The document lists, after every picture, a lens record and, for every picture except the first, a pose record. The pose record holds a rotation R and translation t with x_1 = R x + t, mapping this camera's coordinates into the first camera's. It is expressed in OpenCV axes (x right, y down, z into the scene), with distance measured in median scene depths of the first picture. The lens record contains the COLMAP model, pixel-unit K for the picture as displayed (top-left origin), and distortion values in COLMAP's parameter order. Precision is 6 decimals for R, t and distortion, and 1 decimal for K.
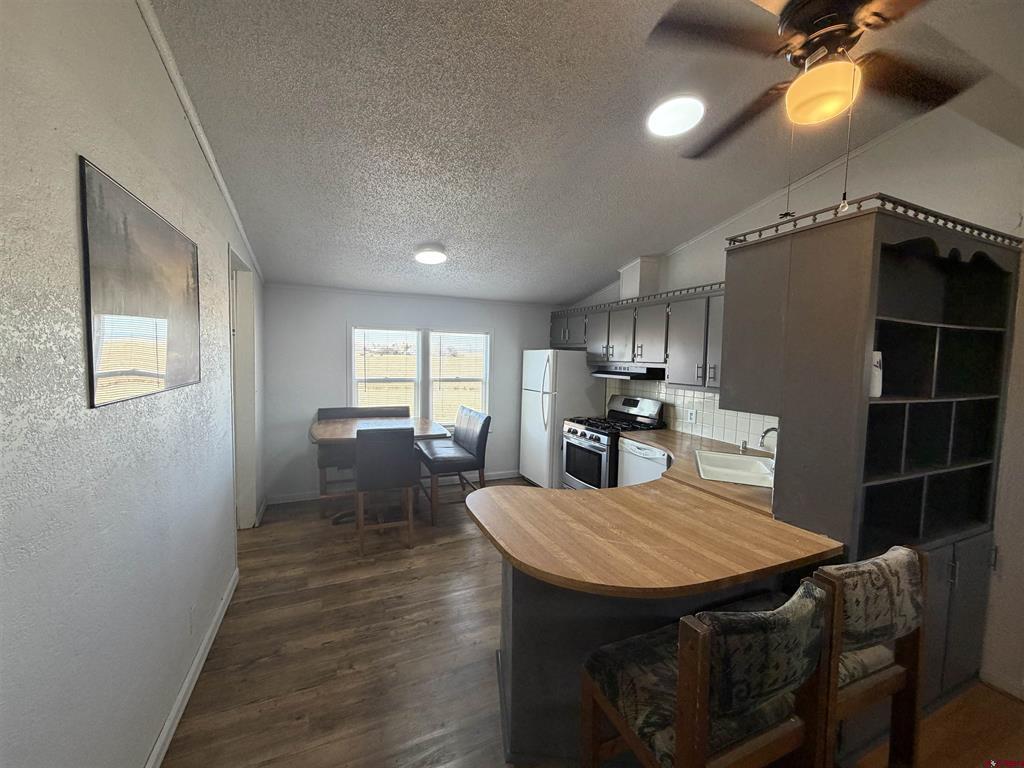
lens RADIAL K [[410.0, 0, 509.9], [0, 410.0, 383.3], [0, 0, 1]] dist [-0.000818, 0.000096]
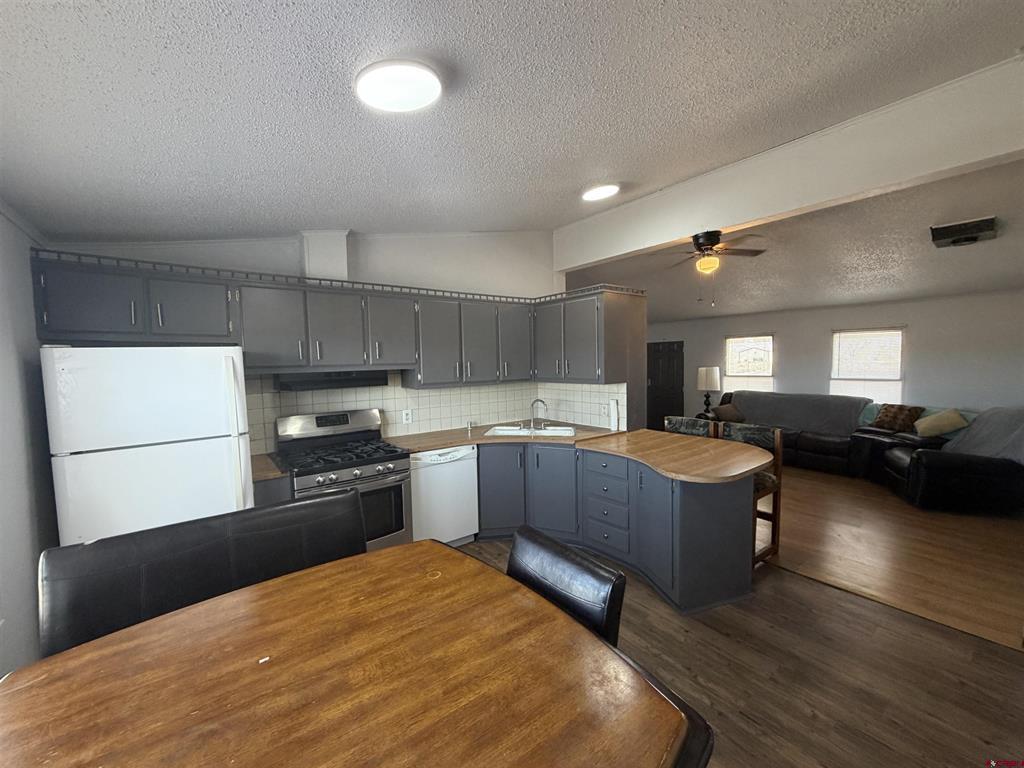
lens RADIAL K [[410.0, 0, 513.9], [0, 410.0, 381.5], [0, 0, 1]] dist [-0.000818, 0.000096]
pose [[-0.241625, -0.066496, 0.968089, -0.866094], [0.071890, 0.993681, 0.086197, -0.107031], [-0.967703, 0.090423, -0.235318, 1.483176]]
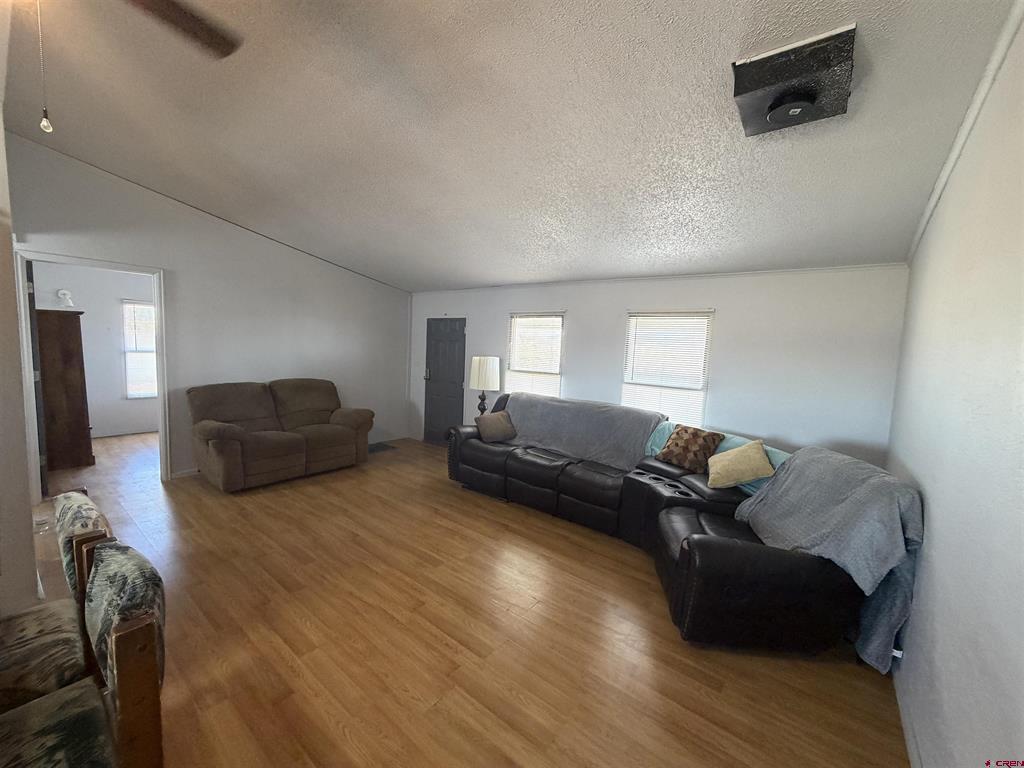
lens RADIAL K [[410.0, 0, 510.8], [0, 410.0, 381.3], [0, 0, 1]] dist [-0.000818, 0.000096]
pose [[-0.468669, -0.127211, 0.874166, -0.589960], [0.005841, 0.989109, 0.147070, -0.075954], [-0.883354, 0.074034, -0.462822, 0.961654]]
